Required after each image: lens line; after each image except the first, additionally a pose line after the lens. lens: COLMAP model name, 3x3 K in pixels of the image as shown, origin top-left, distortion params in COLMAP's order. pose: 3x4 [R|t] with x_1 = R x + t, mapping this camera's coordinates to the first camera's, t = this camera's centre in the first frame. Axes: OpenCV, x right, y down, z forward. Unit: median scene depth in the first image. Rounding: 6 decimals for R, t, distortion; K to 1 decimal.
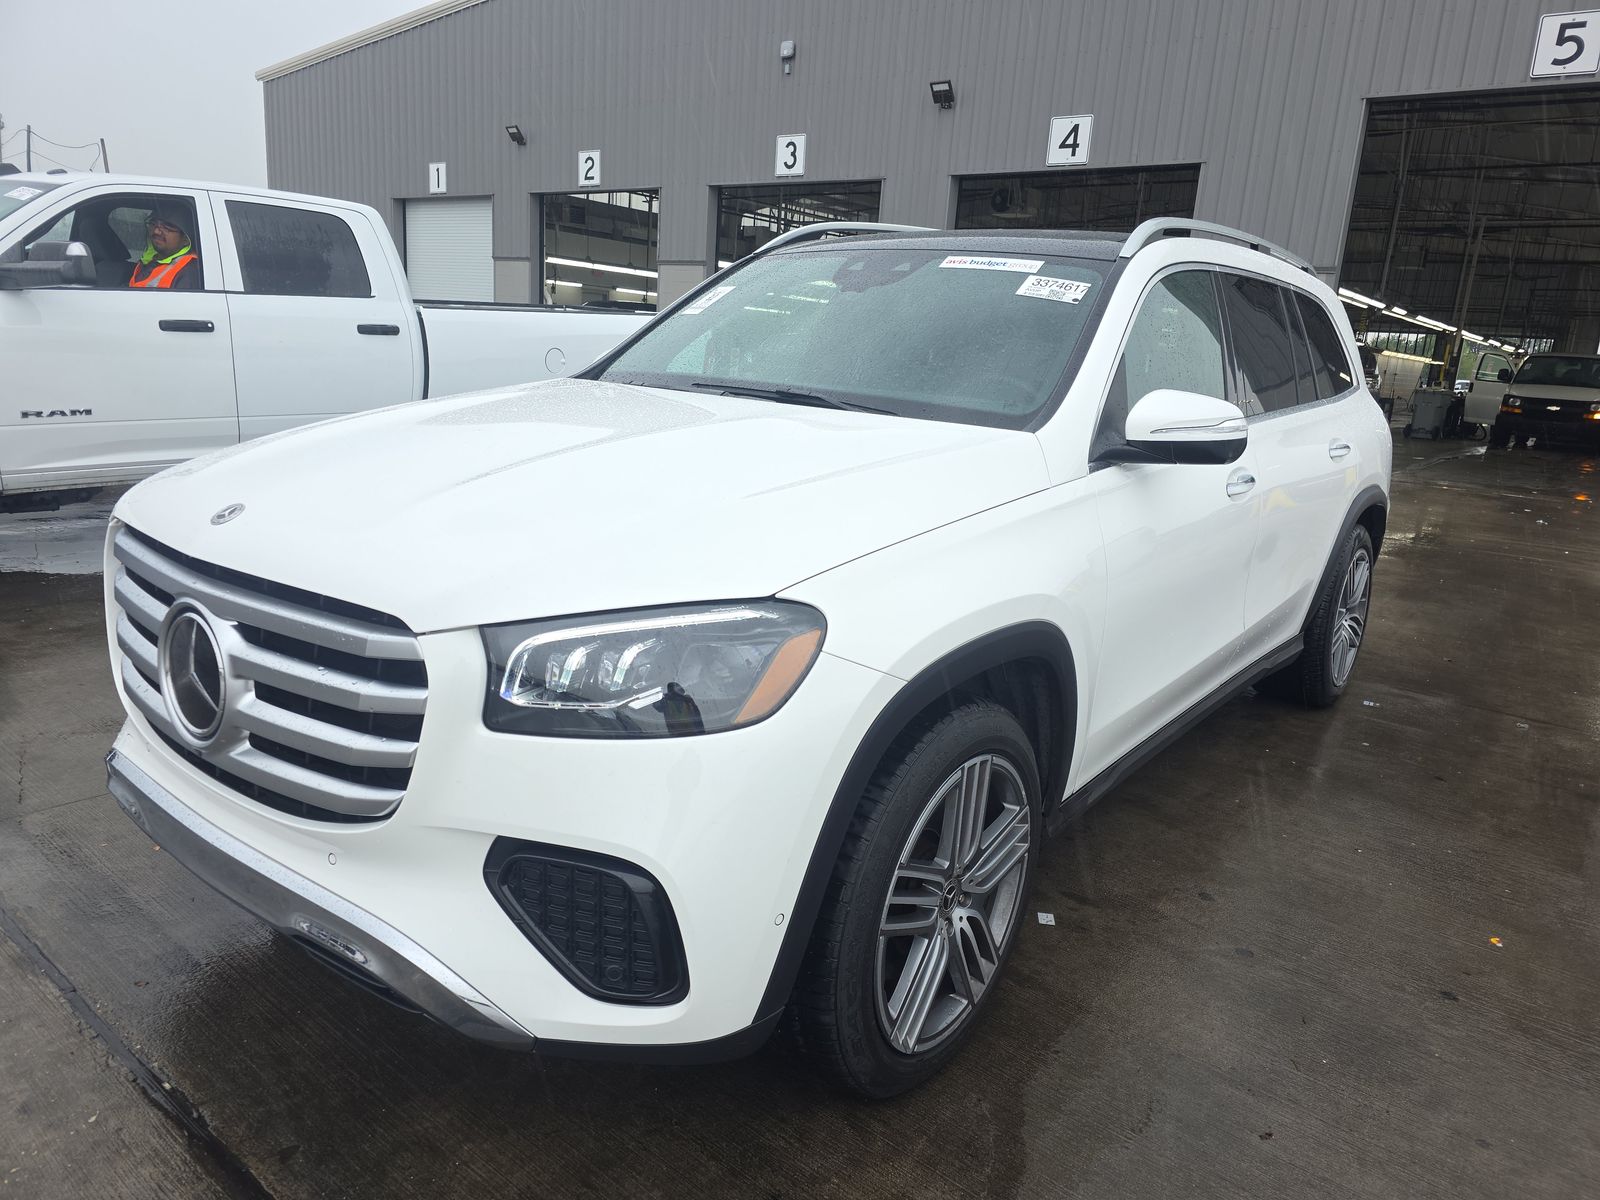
lens RADIAL K [[1065.3, 0, 794.5], [0, 1065.3, 600.0], [0, 0, 1]] dist [-0.010550, -0.018719]
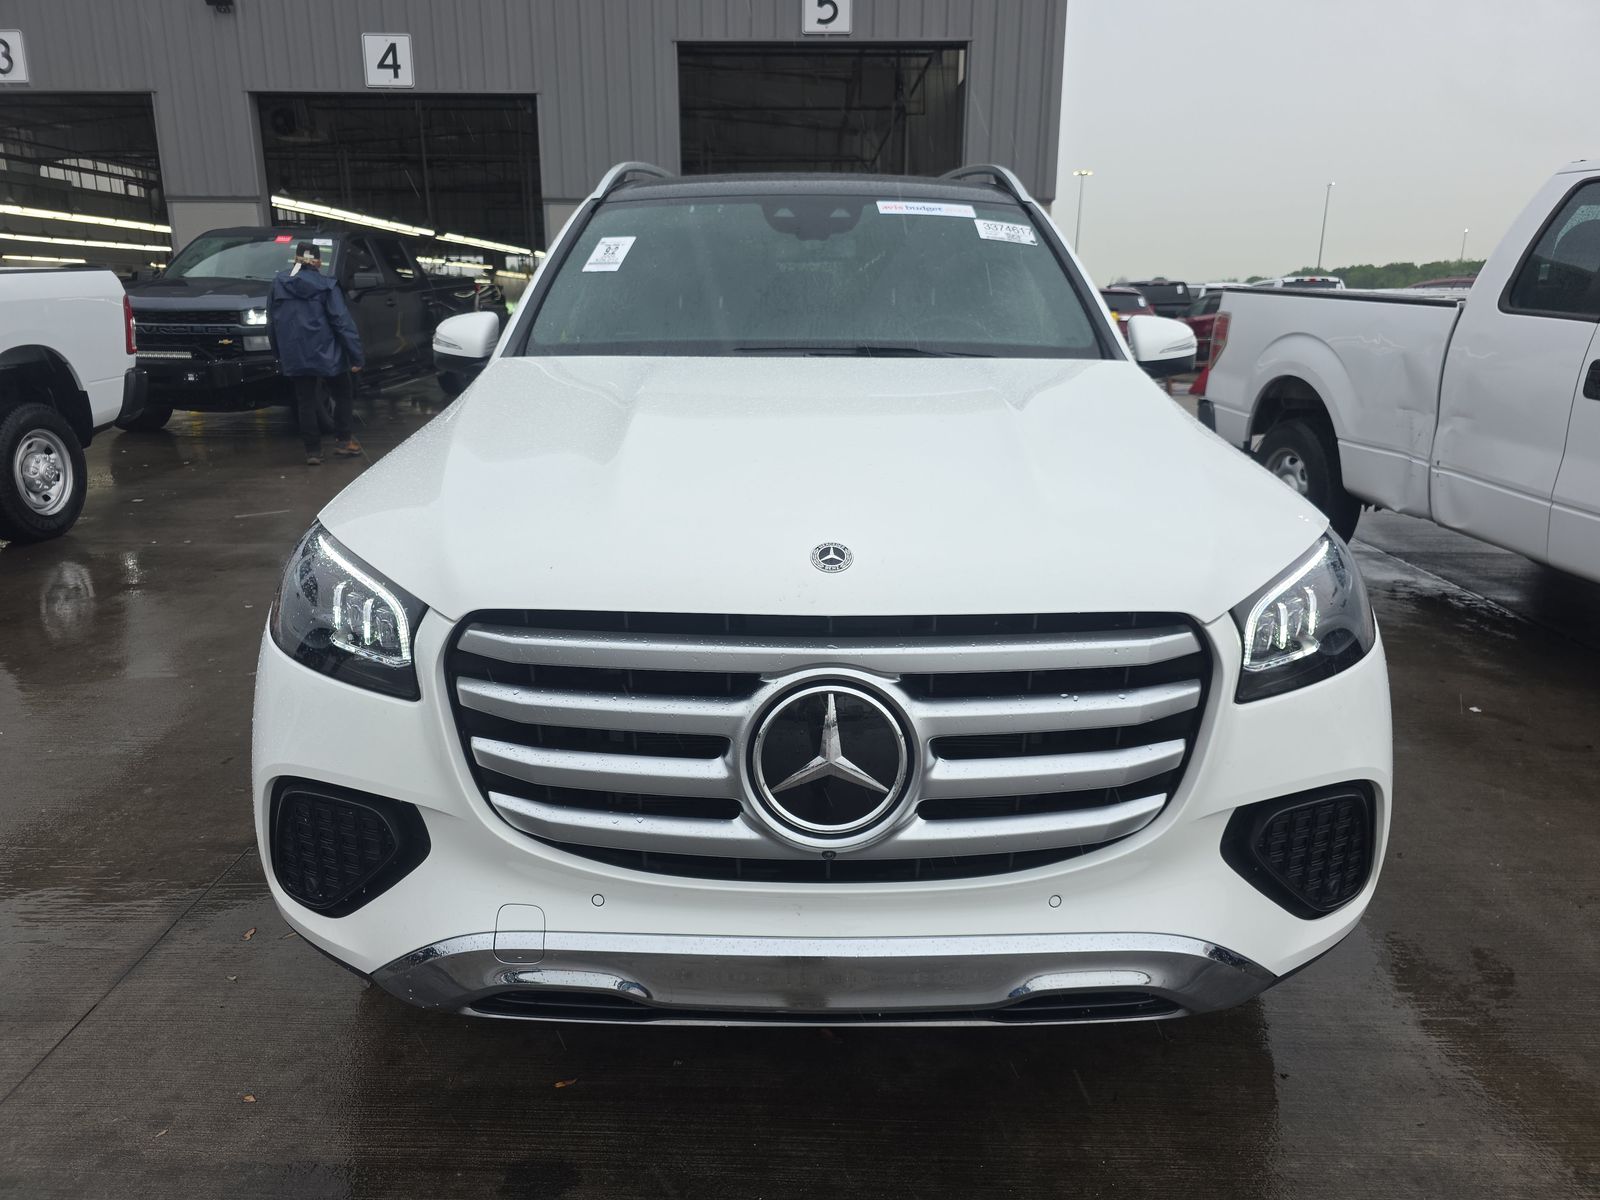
lens RADIAL K [[1065.3, 0, 797.9], [0, 1065.3, 601.6], [0, 0, 1]] dist [-0.010550, -0.018719]
pose [[0.782719, -0.213021, 0.584785, -0.106175], [0.176276, 0.977004, 0.119955, -0.014827], [-0.596890, 0.009193, 0.802270, 0.040556]]
